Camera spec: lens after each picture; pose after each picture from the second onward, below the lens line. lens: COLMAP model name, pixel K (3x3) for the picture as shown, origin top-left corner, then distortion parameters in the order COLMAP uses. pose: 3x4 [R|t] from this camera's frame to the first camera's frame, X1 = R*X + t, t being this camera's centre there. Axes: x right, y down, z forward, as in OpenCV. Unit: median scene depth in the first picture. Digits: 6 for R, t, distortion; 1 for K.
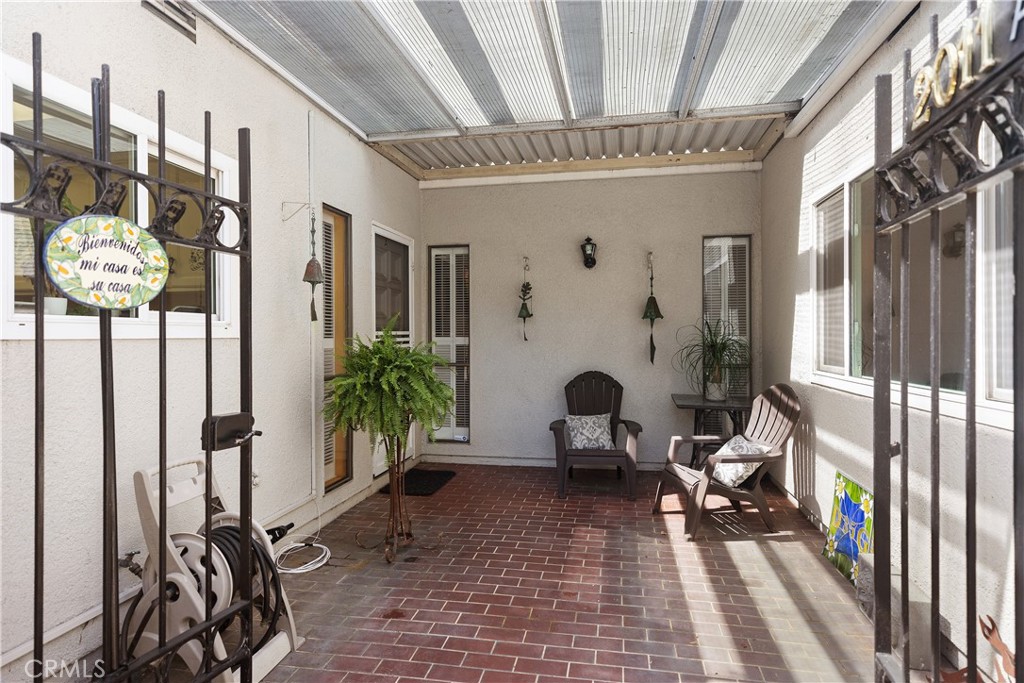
lens RADIAL K [[599.1, 0, 510.4], [0, 599.1, 331.4], [0, 0, 1]] dist [0.017656, -0.000456]
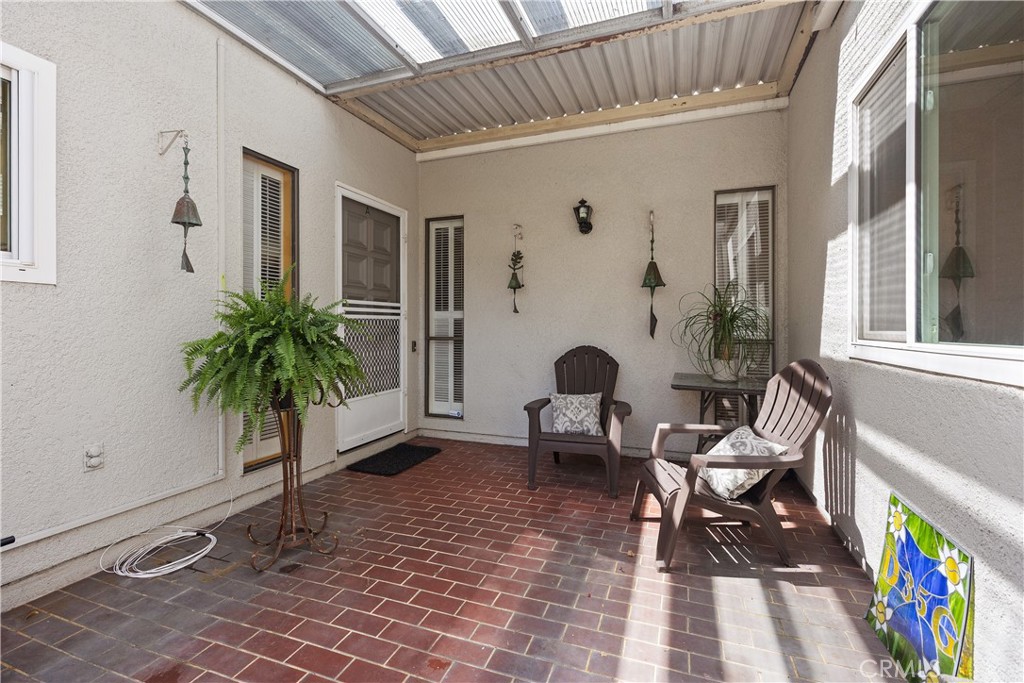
lens RADIAL K [[470.1, 0, 508.8], [0, 470.1, 324.4], [0, 0, 1]] dist [0.006116, 0.000261]
pose [[0.984677, 0.004580, -0.174330, 0.187343], [-0.004906, 0.999987, -0.001438, 0.045454], [0.174321, 0.002271, 0.984686, 0.356657]]
